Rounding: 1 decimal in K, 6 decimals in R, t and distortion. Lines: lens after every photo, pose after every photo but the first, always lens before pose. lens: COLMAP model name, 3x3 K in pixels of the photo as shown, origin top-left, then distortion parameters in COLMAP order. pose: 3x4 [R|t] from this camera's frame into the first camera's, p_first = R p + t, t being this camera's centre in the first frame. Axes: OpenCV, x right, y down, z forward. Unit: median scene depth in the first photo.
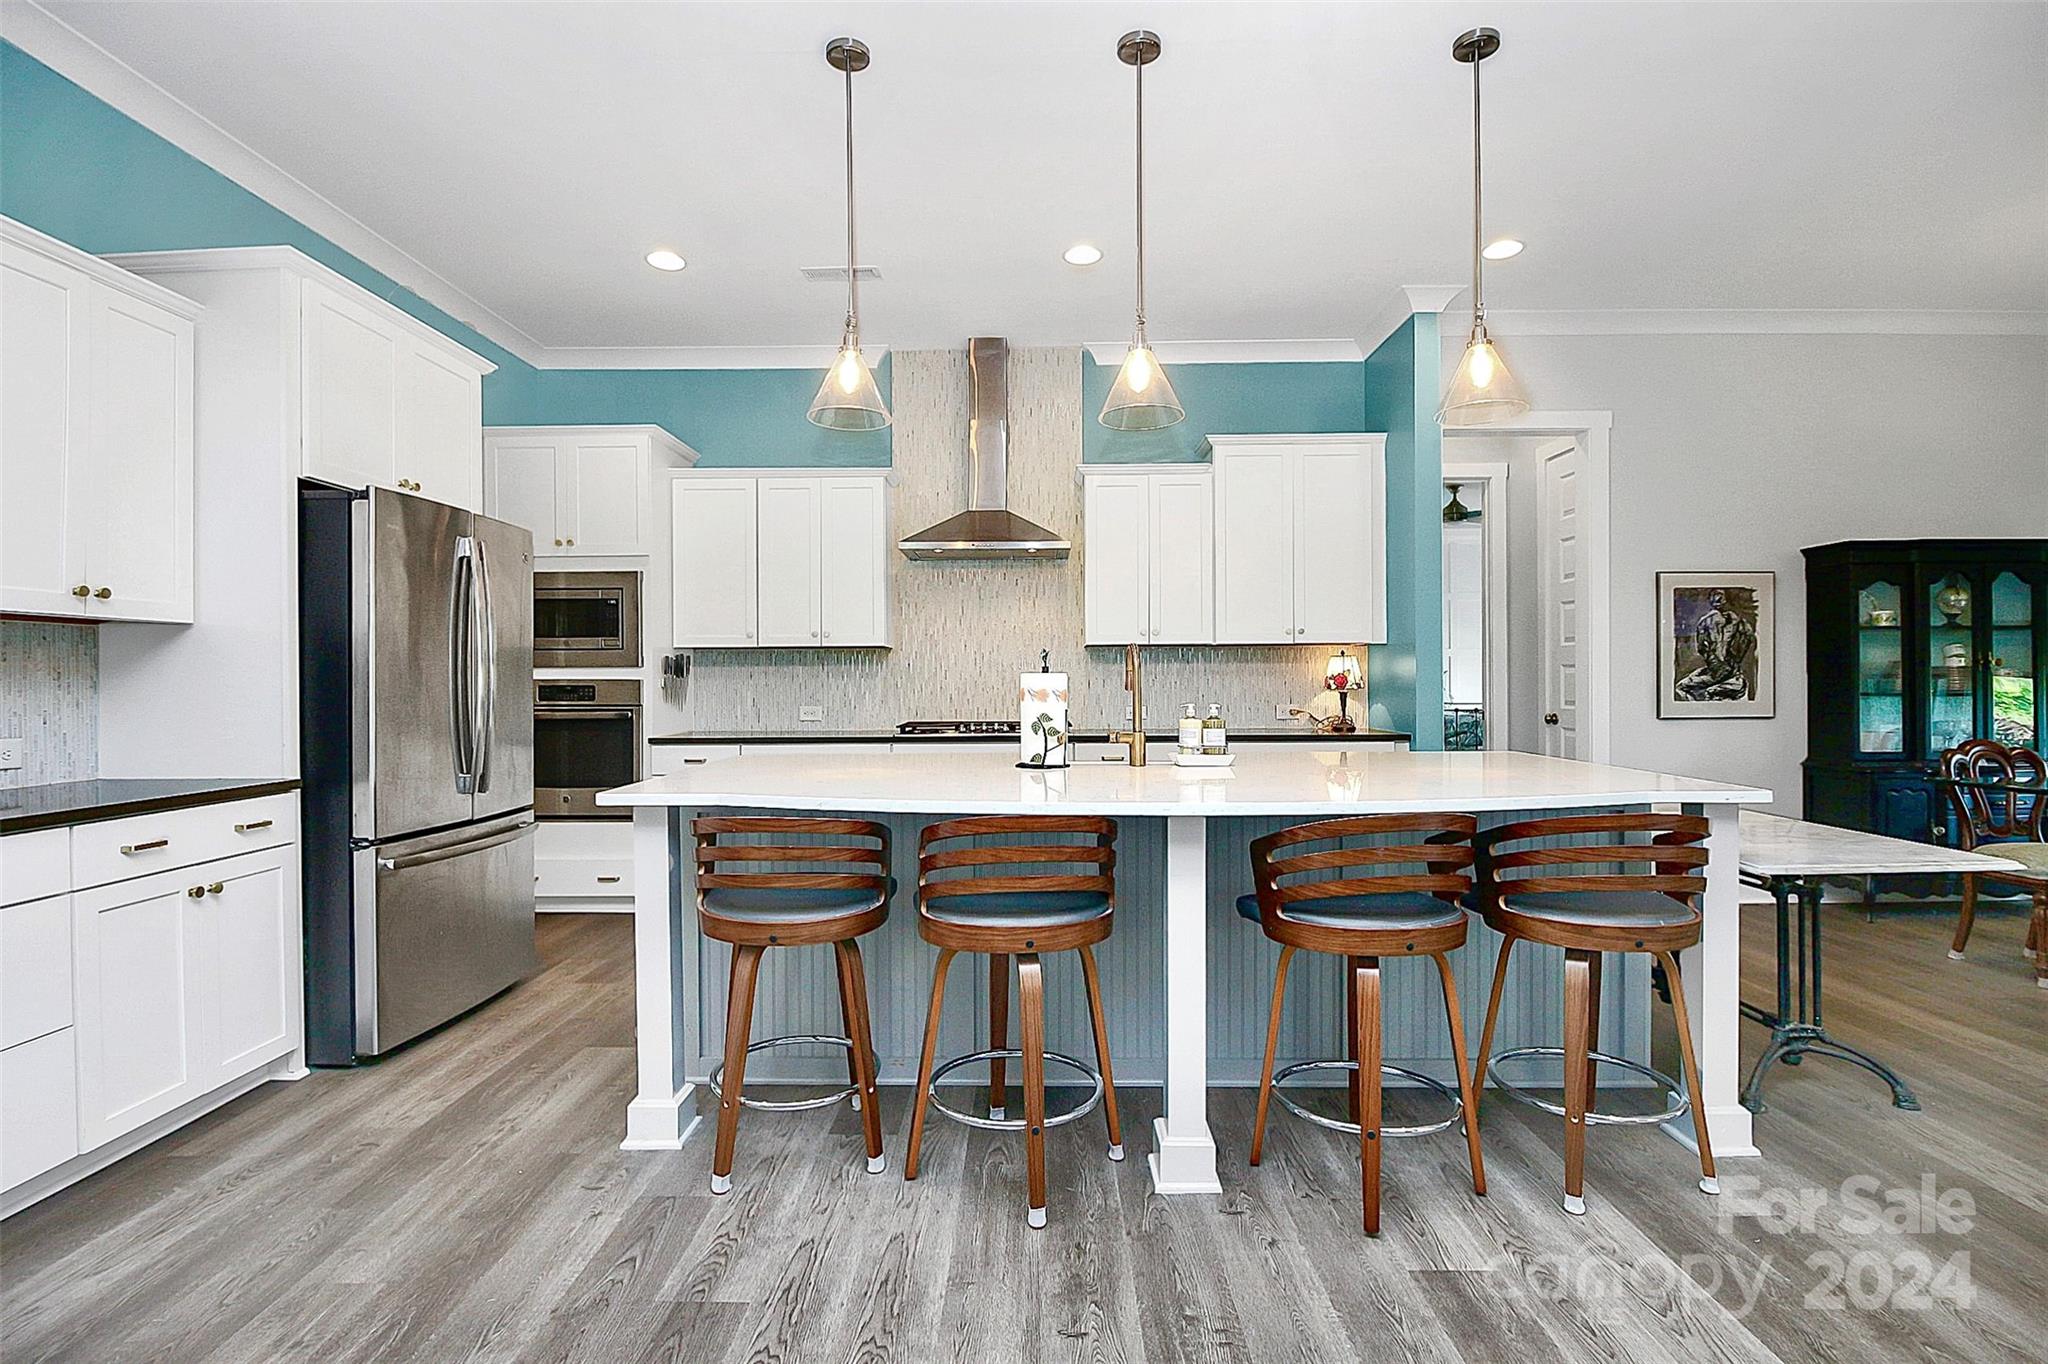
lens RADIAL K [[959.2, 0, 1019.5], [0, 959.2, 682.9], [0, 0, 1]] dist [-0.007264, -0.004711]
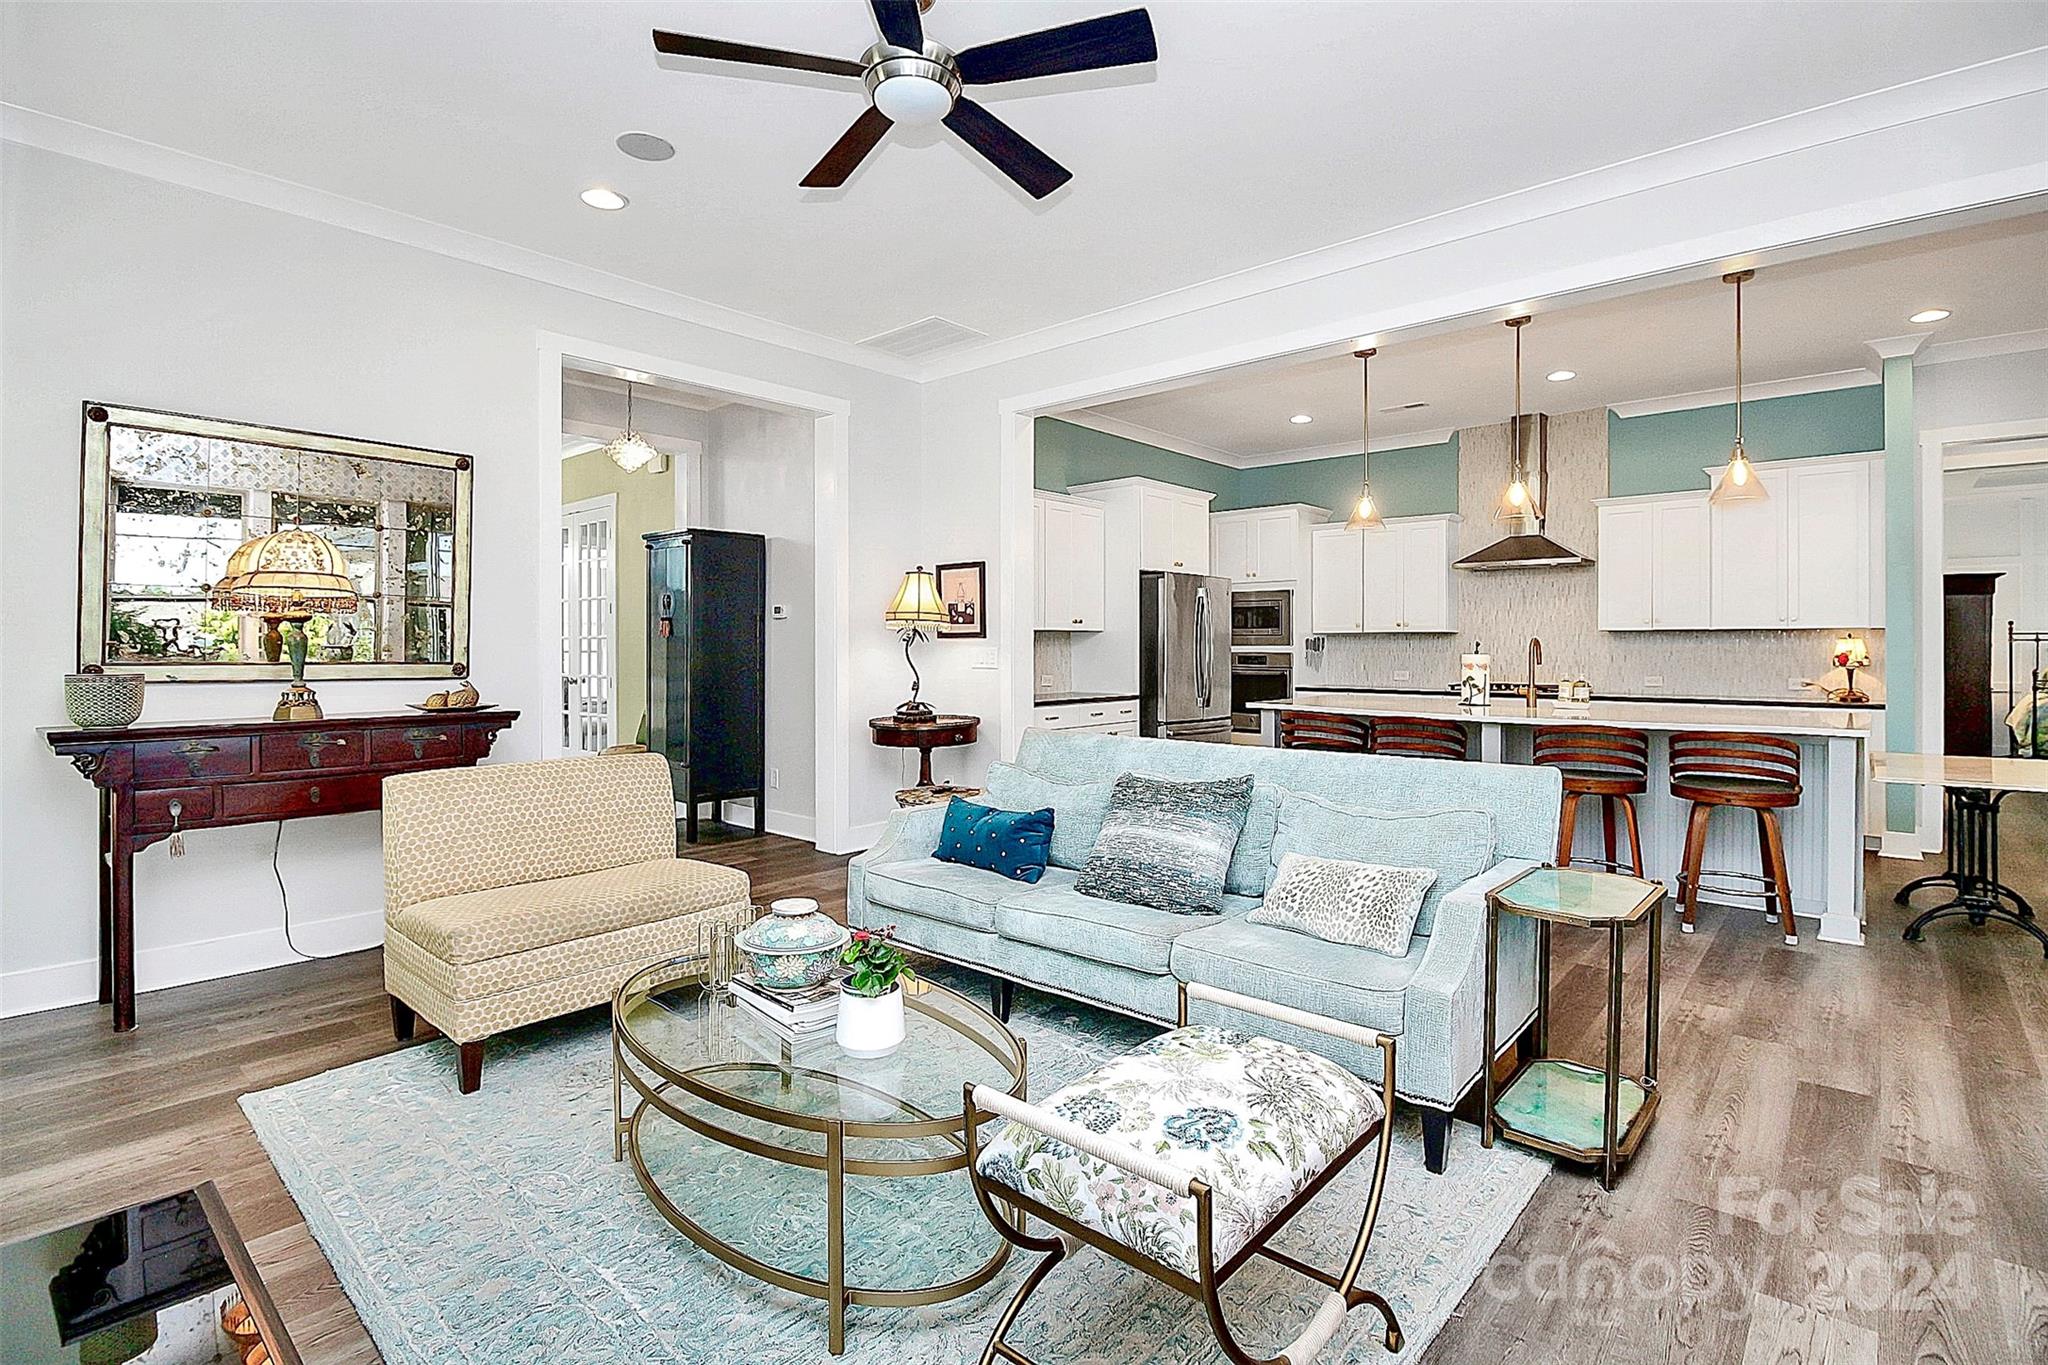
lens RADIAL K [[959.2, 0, 1019.8], [0, 959.2, 654.3], [0, 0, 1]] dist [-0.007264, -0.004711]
pose [[0.756127, 0.011244, -0.654328, 0.367158], [-0.005862, 0.999929, 0.010408, -0.015668], [0.654398, -0.004034, 0.756139, -0.628434]]
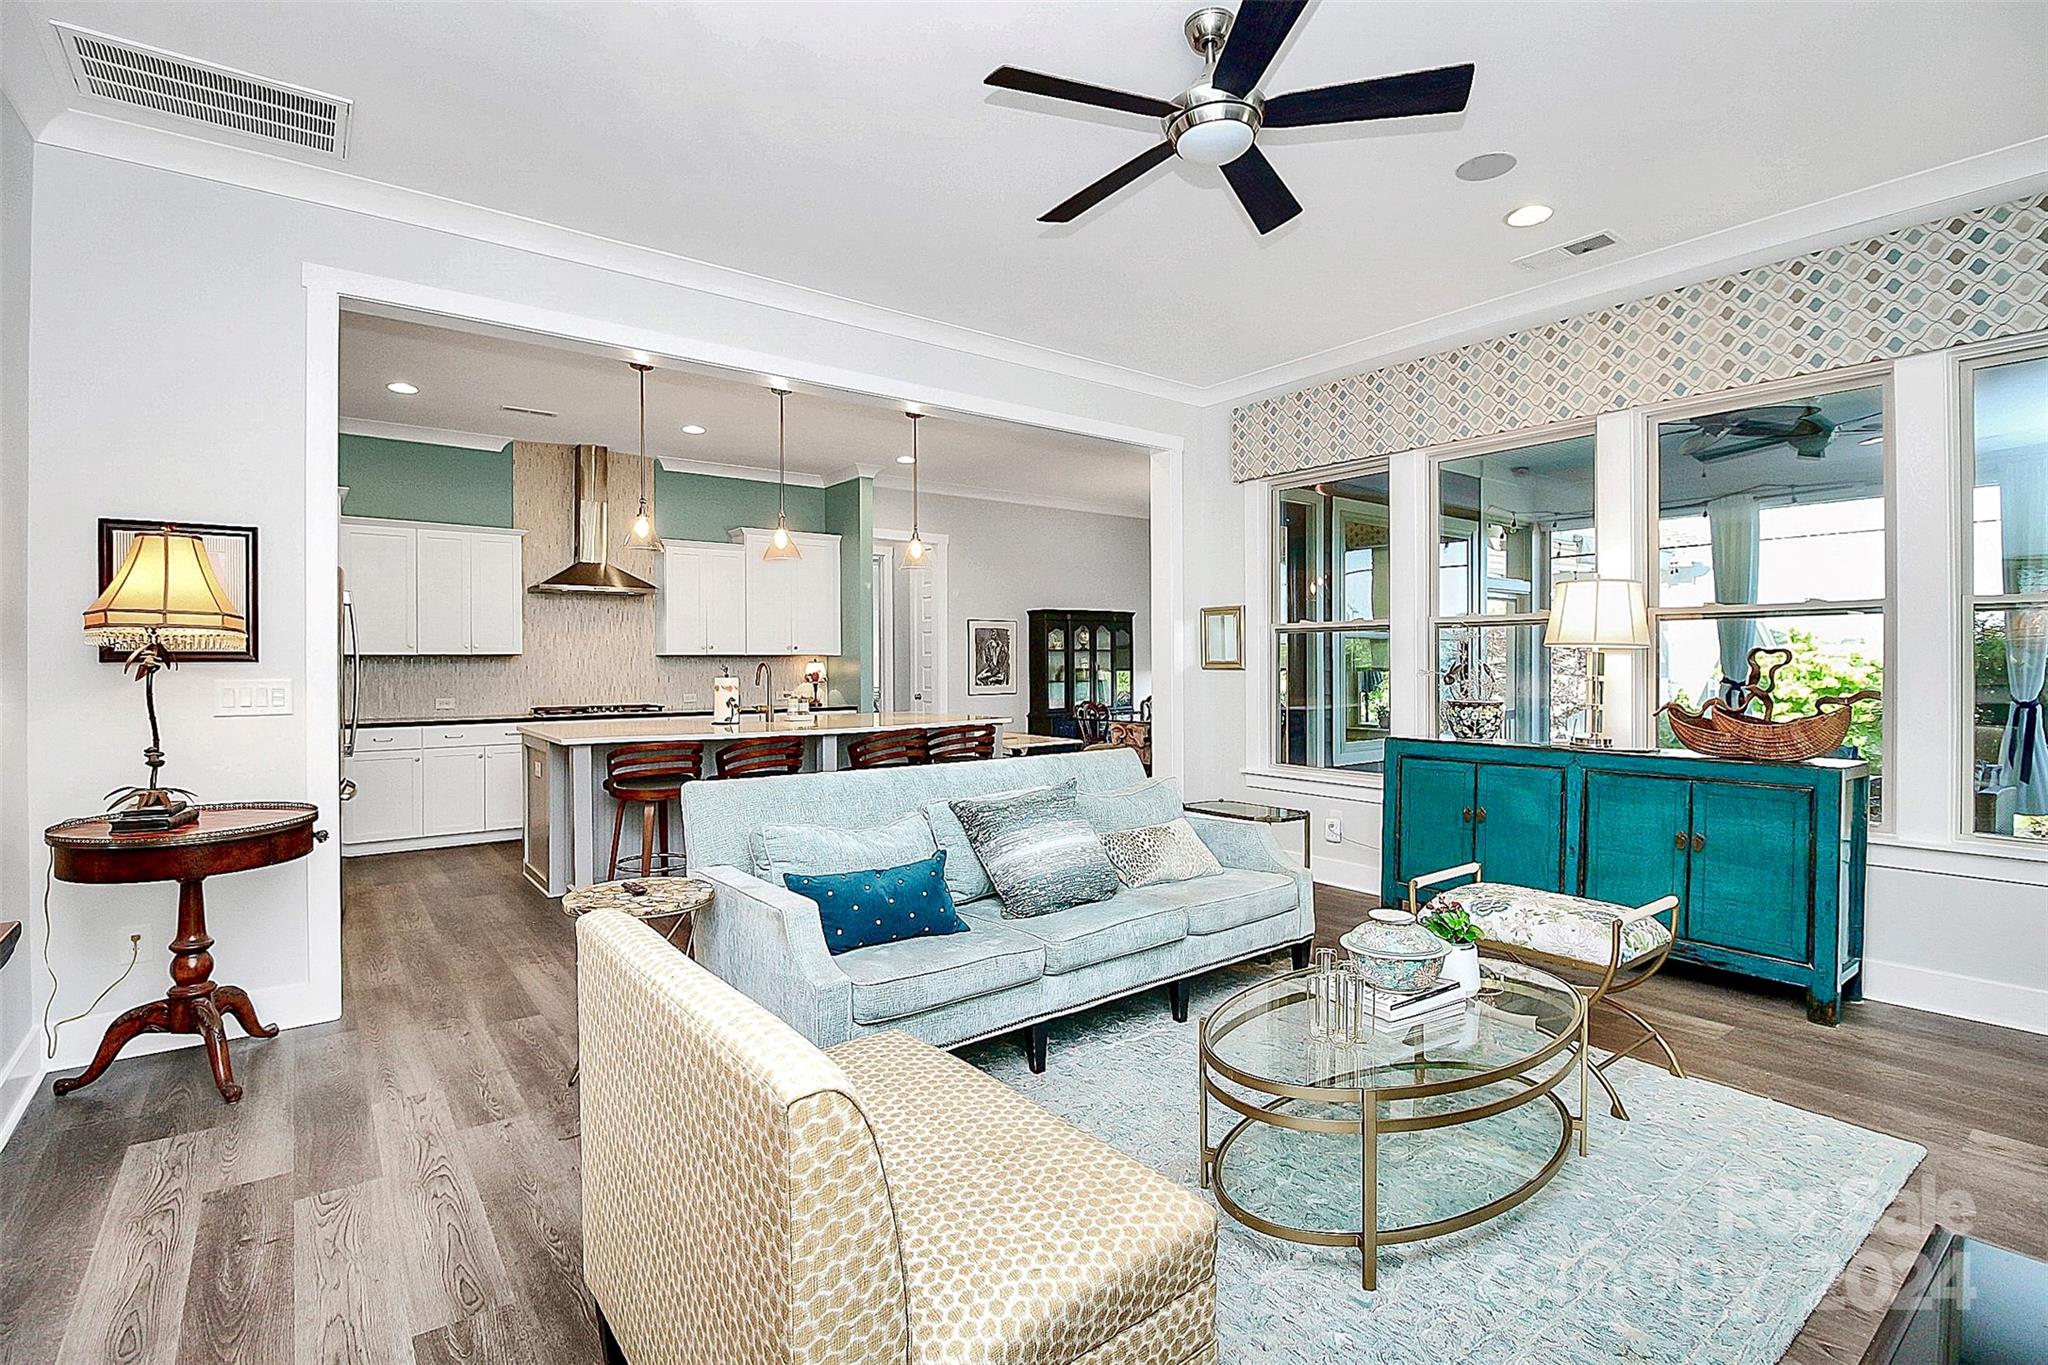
lens RADIAL K [[959.2, 0, 1016.6], [0, 959.2, 652.9], [0, 0, 1]] dist [-0.007264, -0.004711]
pose [[0.789276, 0.006335, 0.614006, -0.472522], [0.003729, 0.999879, -0.015109, -0.018790], [-0.614027, 0.014214, 0.789157, -0.626799]]
